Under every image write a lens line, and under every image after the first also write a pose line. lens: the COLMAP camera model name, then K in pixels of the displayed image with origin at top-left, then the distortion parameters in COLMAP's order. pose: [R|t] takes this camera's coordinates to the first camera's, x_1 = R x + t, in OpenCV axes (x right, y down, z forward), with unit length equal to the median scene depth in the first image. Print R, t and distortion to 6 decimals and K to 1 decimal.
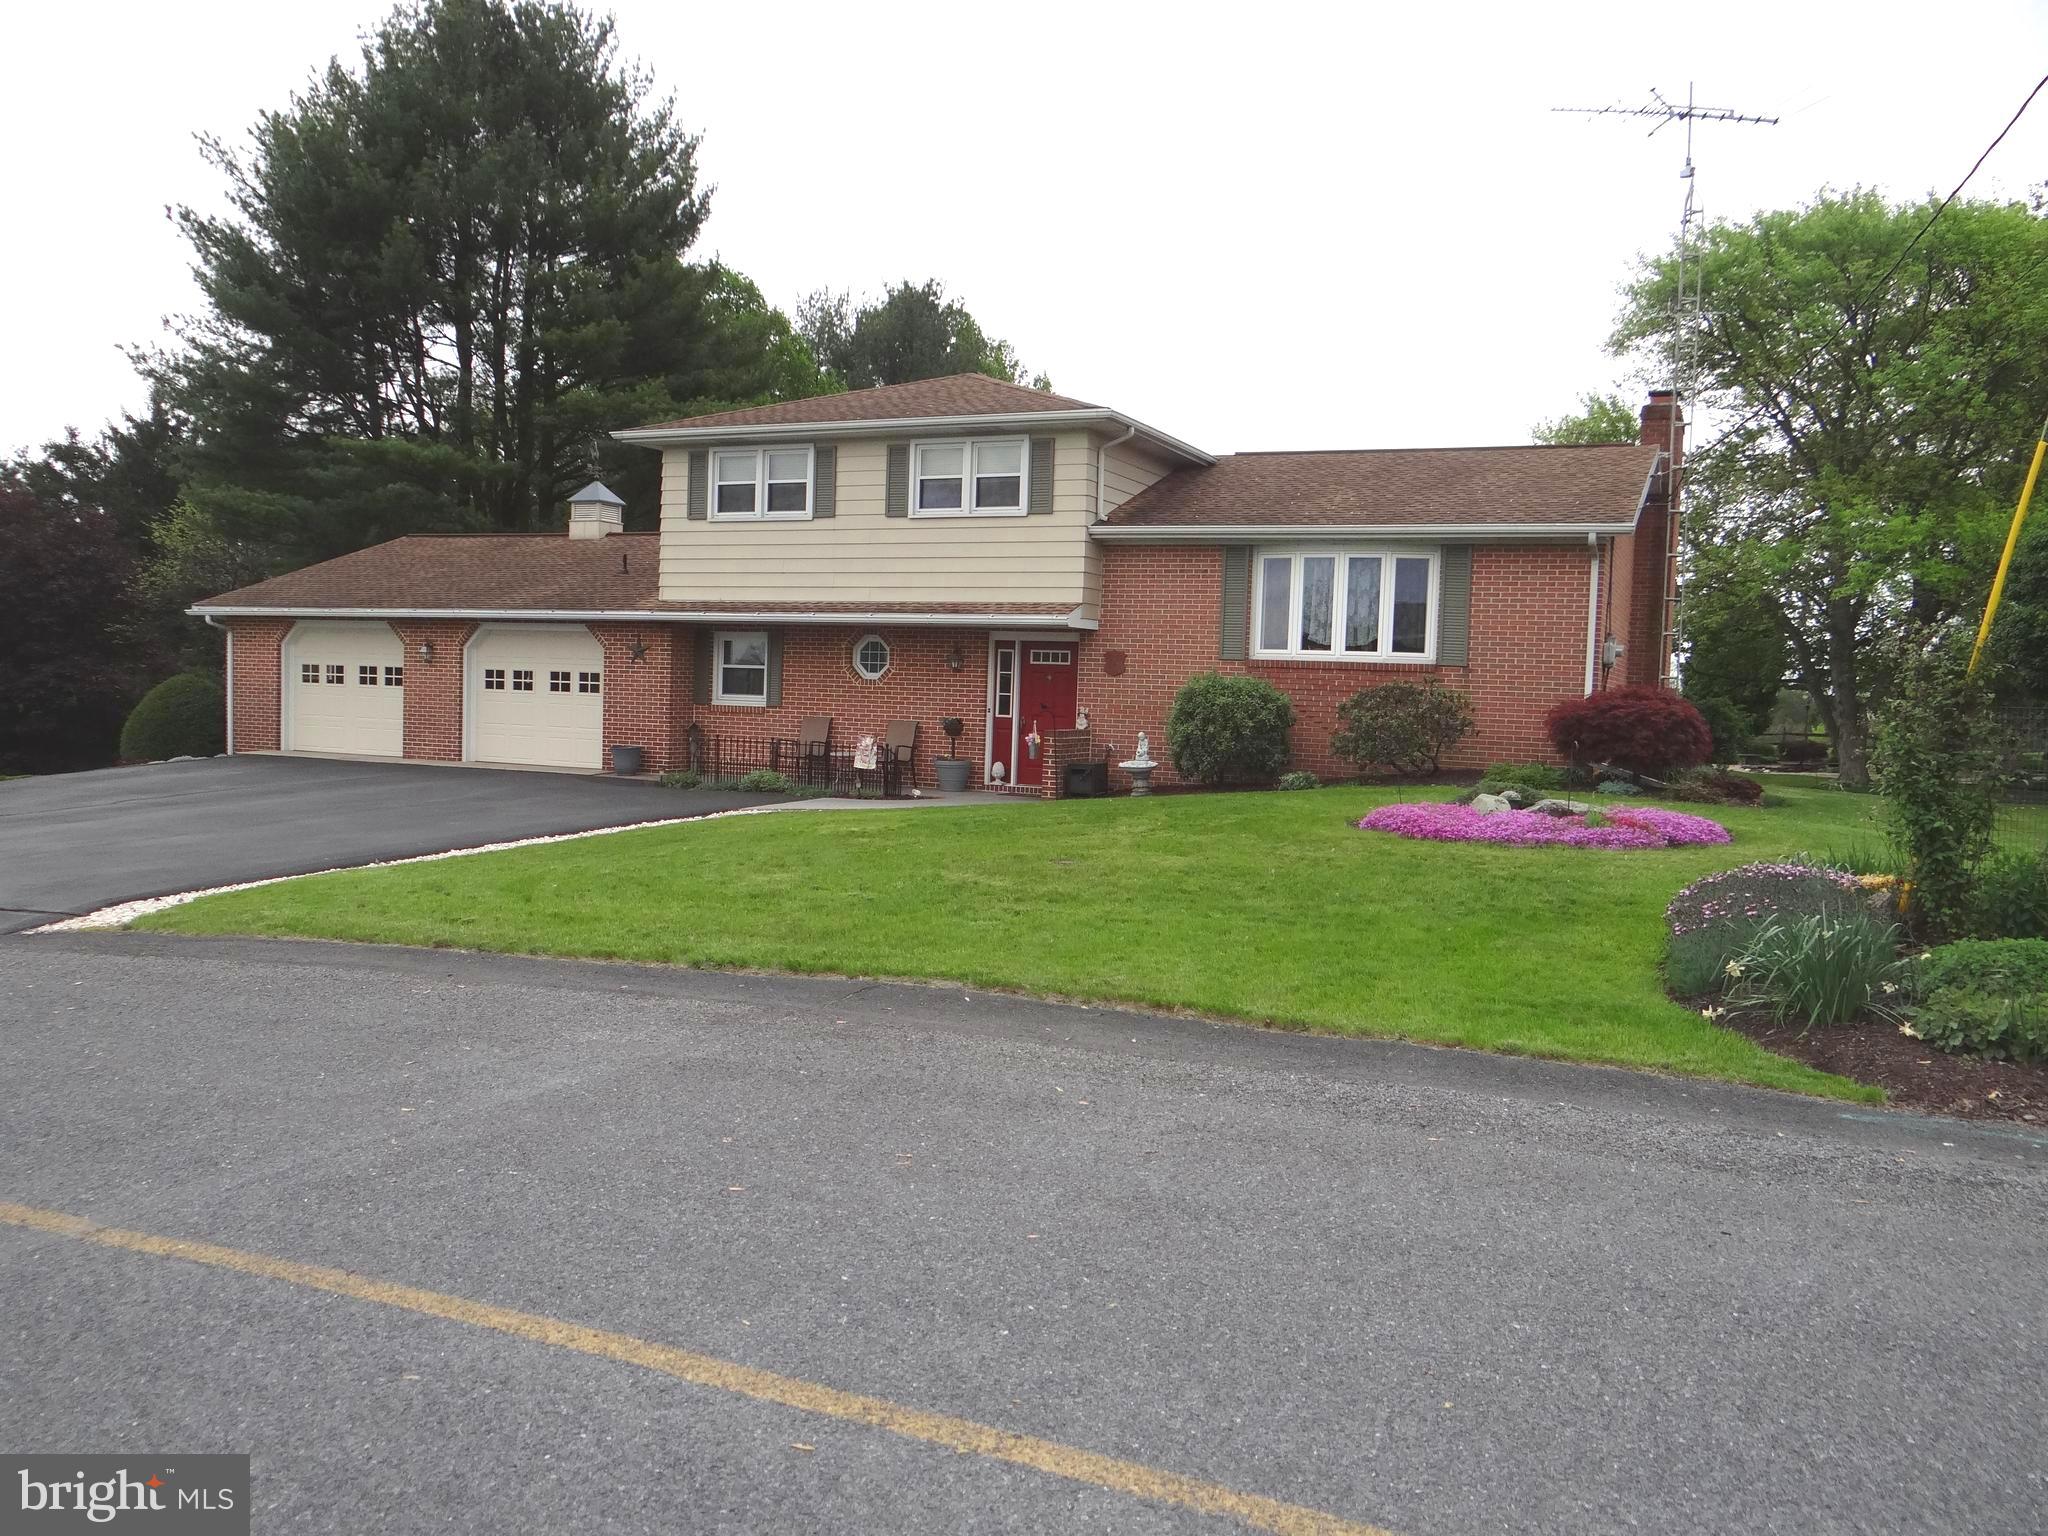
lens RADIAL K [[1620.6, 0, 1024.0], [0, 1620.6, 768.0], [0, 0, 1]] dist [0.031312, -0.059025]
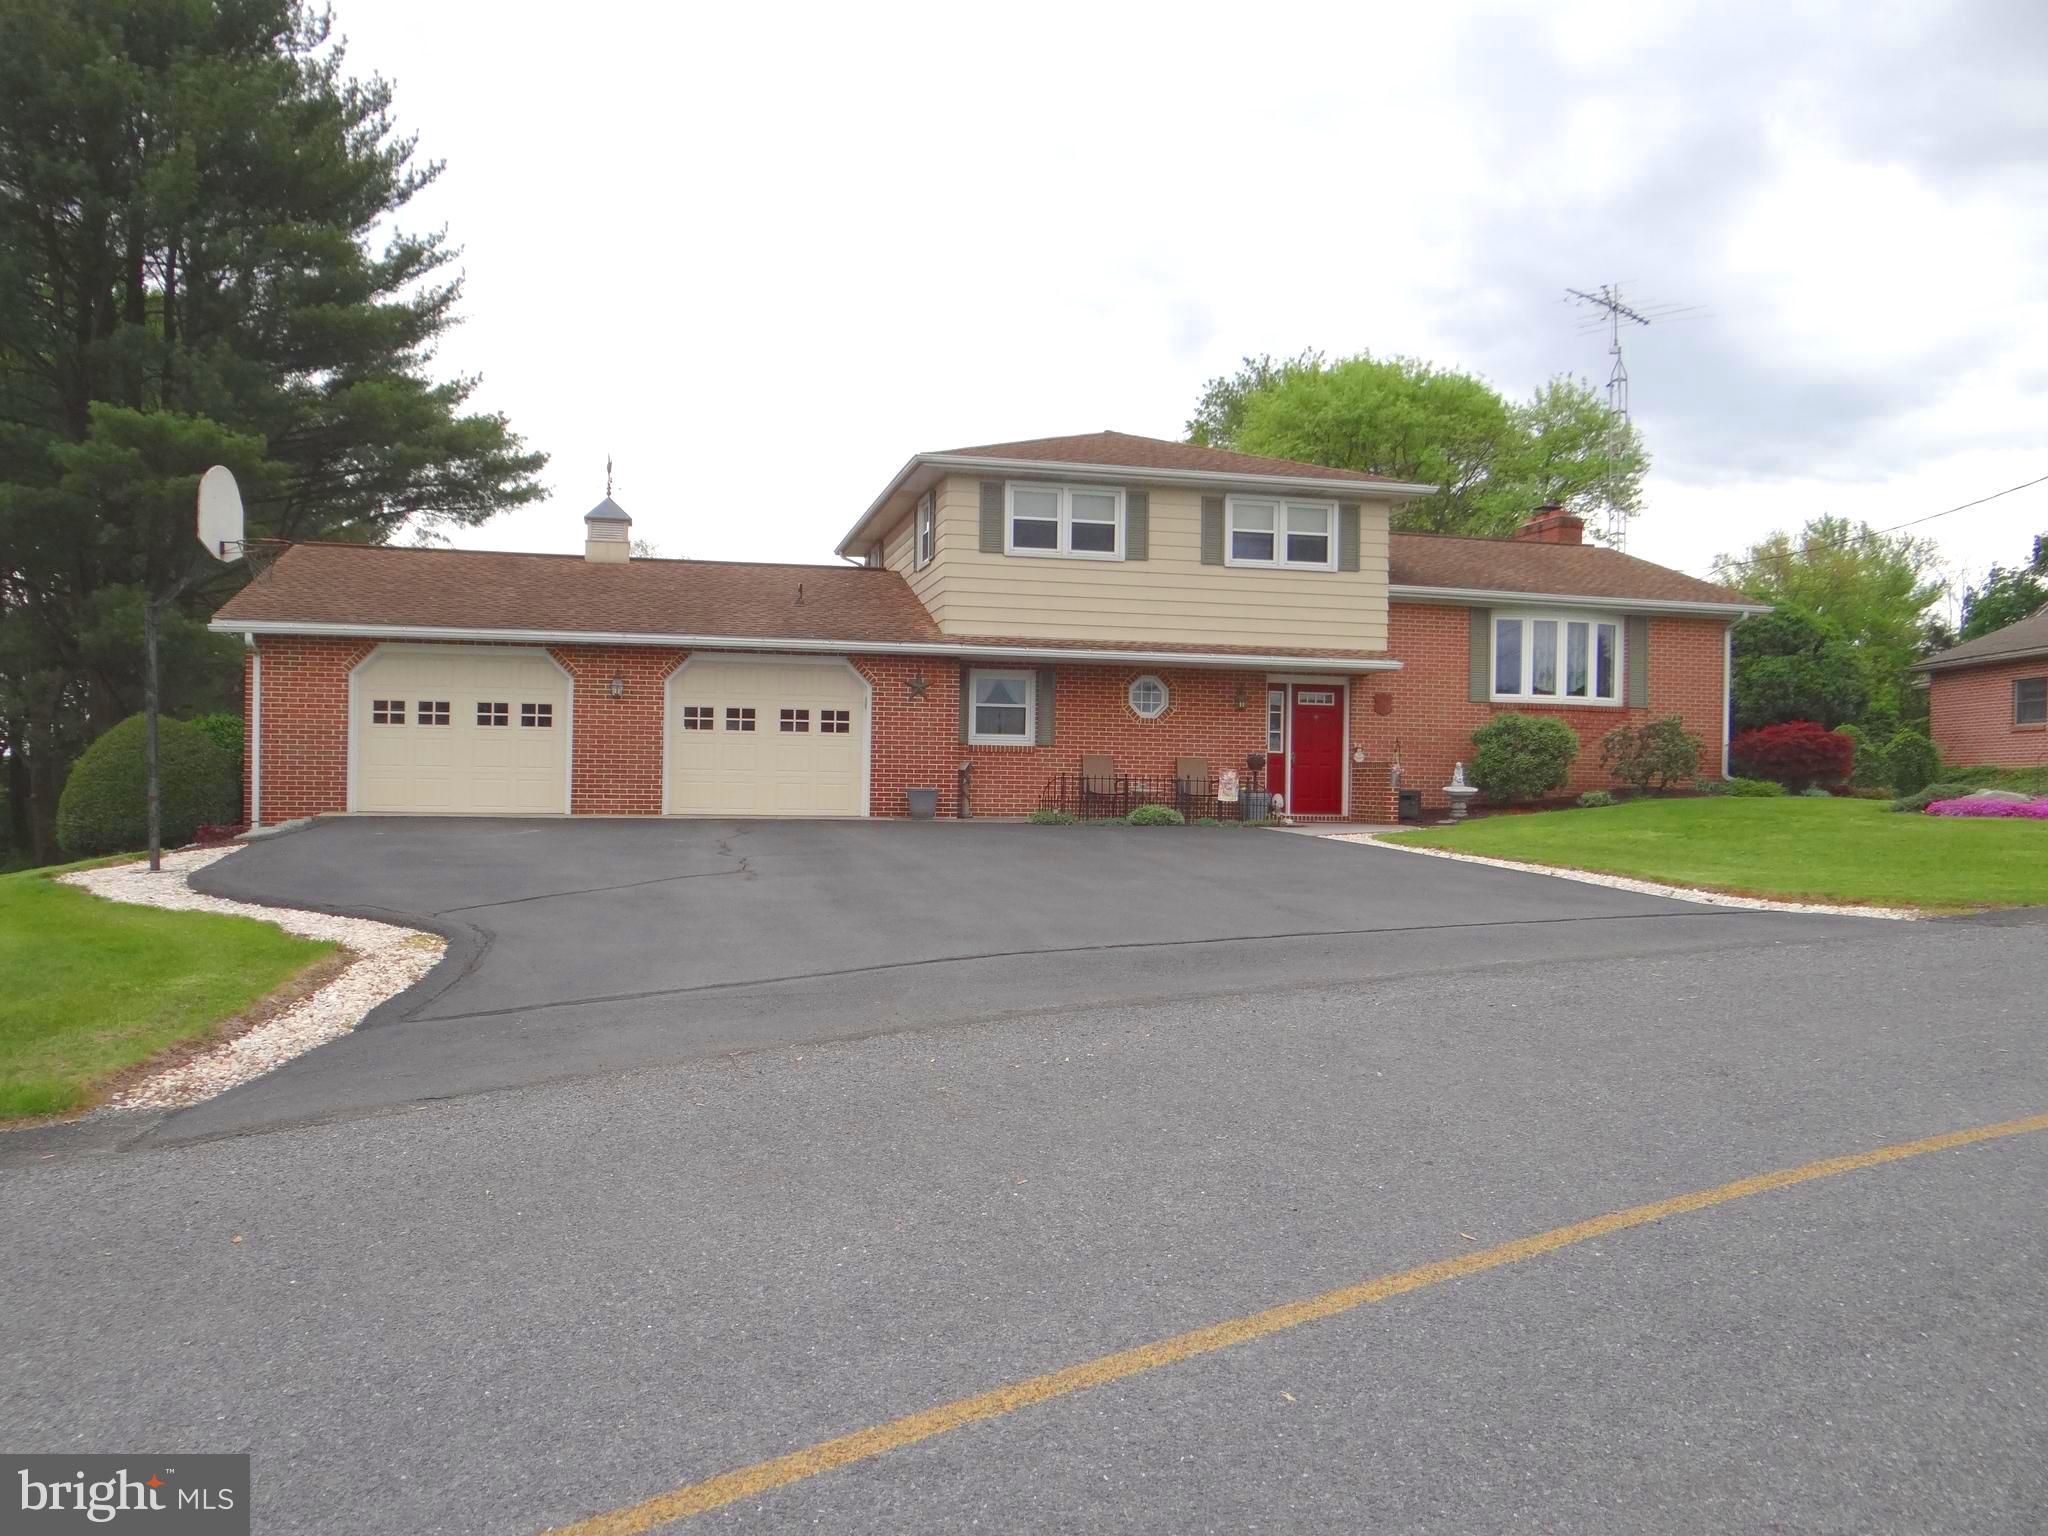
lens RADIAL K [[1603.5, 0, 1016.4], [0, 1603.5, 761.3], [0, 0, 1]] dist [-0.005513, 0.004009]
pose [[0.792933, -0.009600, 0.609234, -0.803533], [0.037558, 0.998745, -0.033144, 0.003468], [-0.608151, 0.049162, 0.792298, 0.249440]]
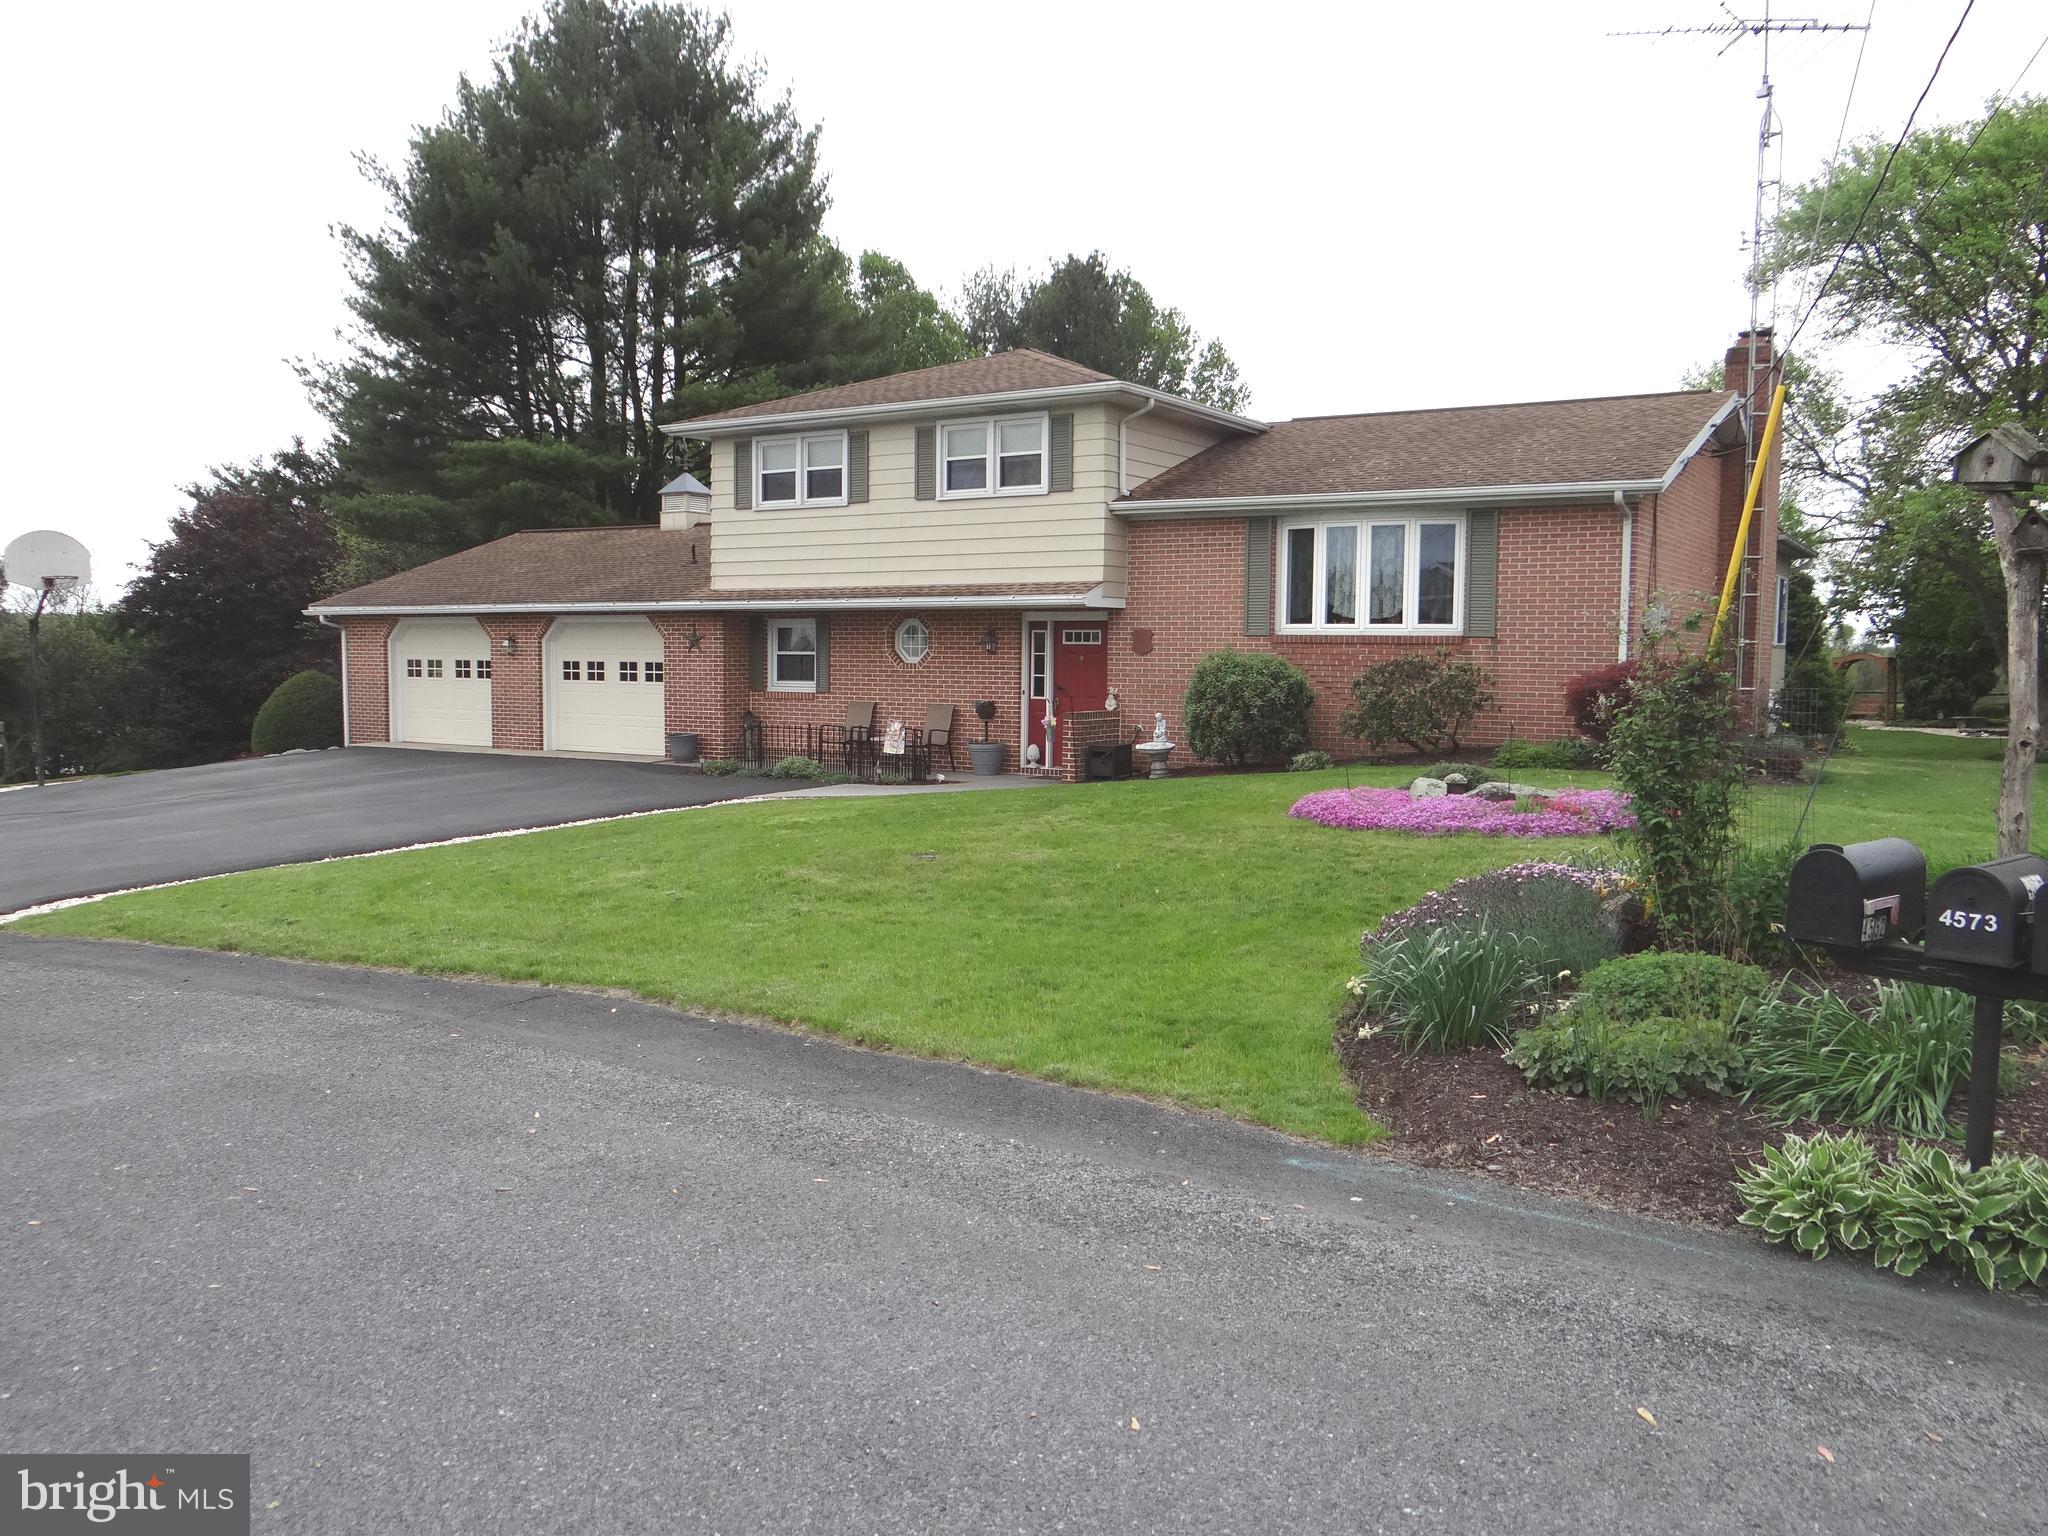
lens RADIAL K [[1620.6, 0, 1024.0], [0, 1620.6, 768.0], [0, 0, 1]] dist [0.031312, -0.059025]
pose [[0.989768, -0.013553, -0.142042, 0.117718], [0.016003, 0.999742, 0.016124, -0.005333], [0.141787, -0.018232, 0.989729, 0.021452]]
